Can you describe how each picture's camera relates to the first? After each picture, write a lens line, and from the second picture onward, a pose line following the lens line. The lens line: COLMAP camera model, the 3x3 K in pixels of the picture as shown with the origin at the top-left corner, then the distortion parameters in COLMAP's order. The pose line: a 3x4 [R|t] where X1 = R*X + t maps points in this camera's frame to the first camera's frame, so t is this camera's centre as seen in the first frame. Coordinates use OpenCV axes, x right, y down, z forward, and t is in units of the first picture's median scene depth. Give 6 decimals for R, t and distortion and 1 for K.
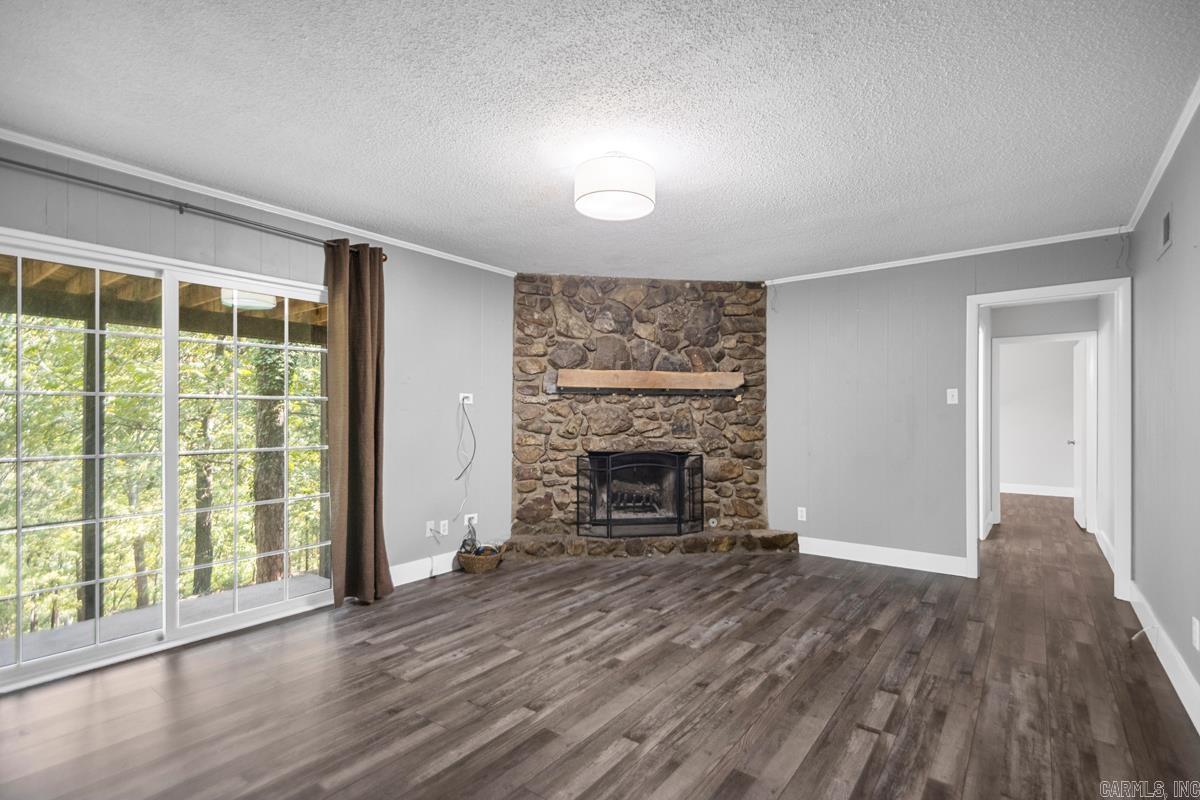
lens RADIAL K [[556.9, 0, 616.6], [0, 556.9, 417.6], [0, 0, 1]] dist [0.036943, -0.017700]
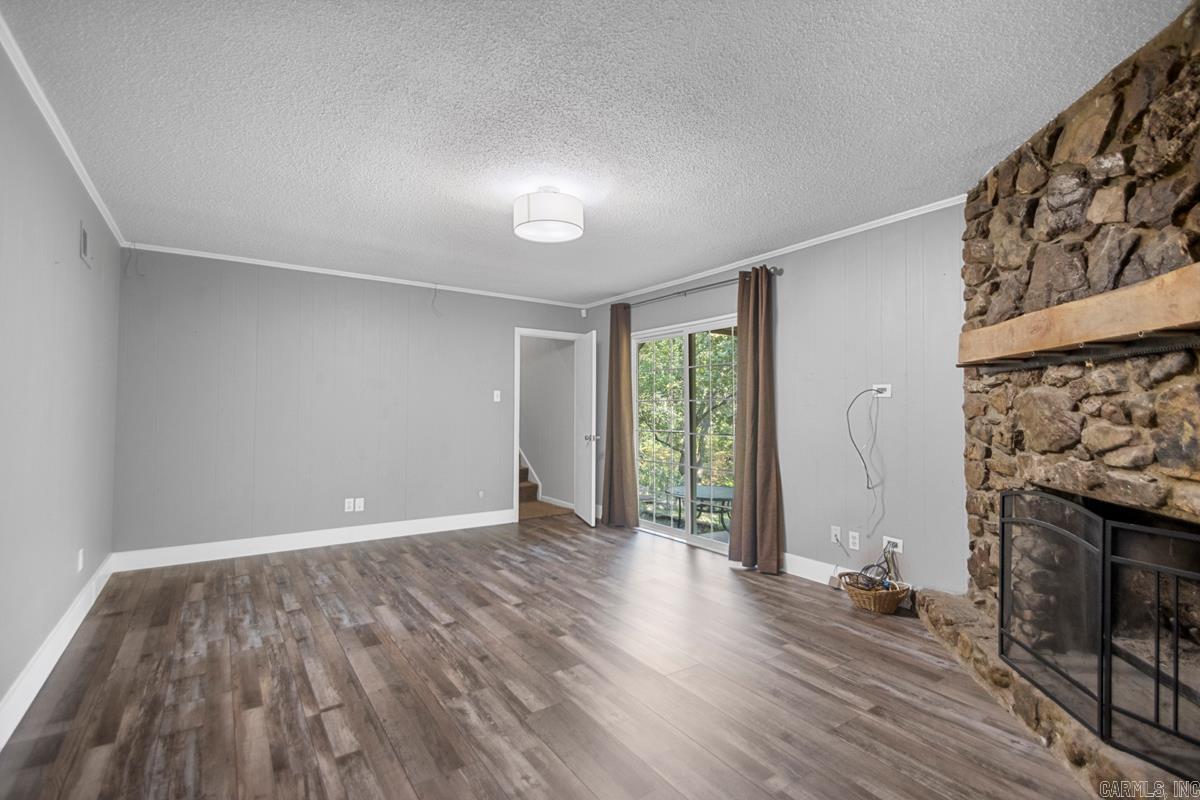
lens RADIAL K [[556.9, 0, 606.7], [0, 556.9, 396.2], [0, 0, 1]] dist [0.036943, -0.017700]
pose [[-0.326804, -0.026564, -0.944719, 0.711199], [-0.006894, 0.999645, -0.025723, -0.002893], [0.945067, -0.001894, -0.326871, 1.009660]]
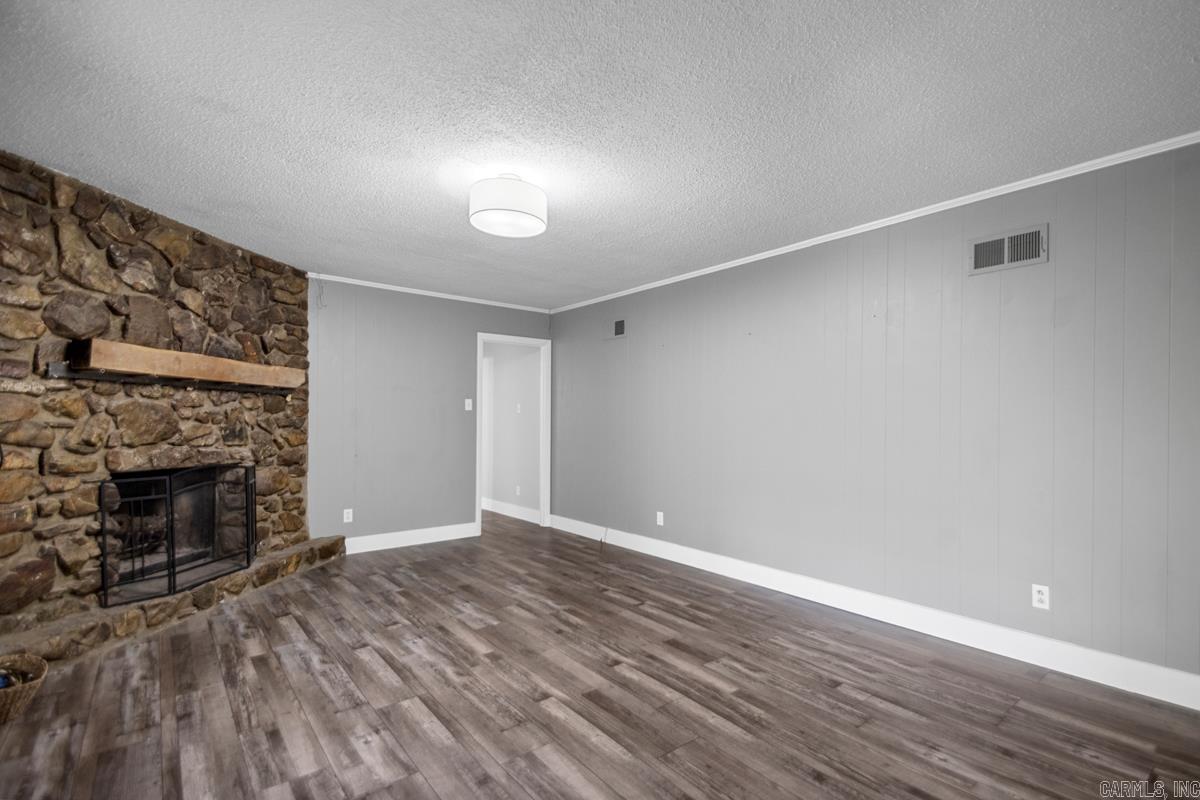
lens RADIAL K [[556.9, 0, 613.0], [0, 556.9, 425.3], [0, 0, 1]] dist [0.036943, -0.017700]
pose [[0.255181, -0.006535, 0.966871, -0.665041], [-0.005734, 0.999949, 0.008272, -0.002255], [-0.966876, -0.007655, 0.255130, 0.359081]]
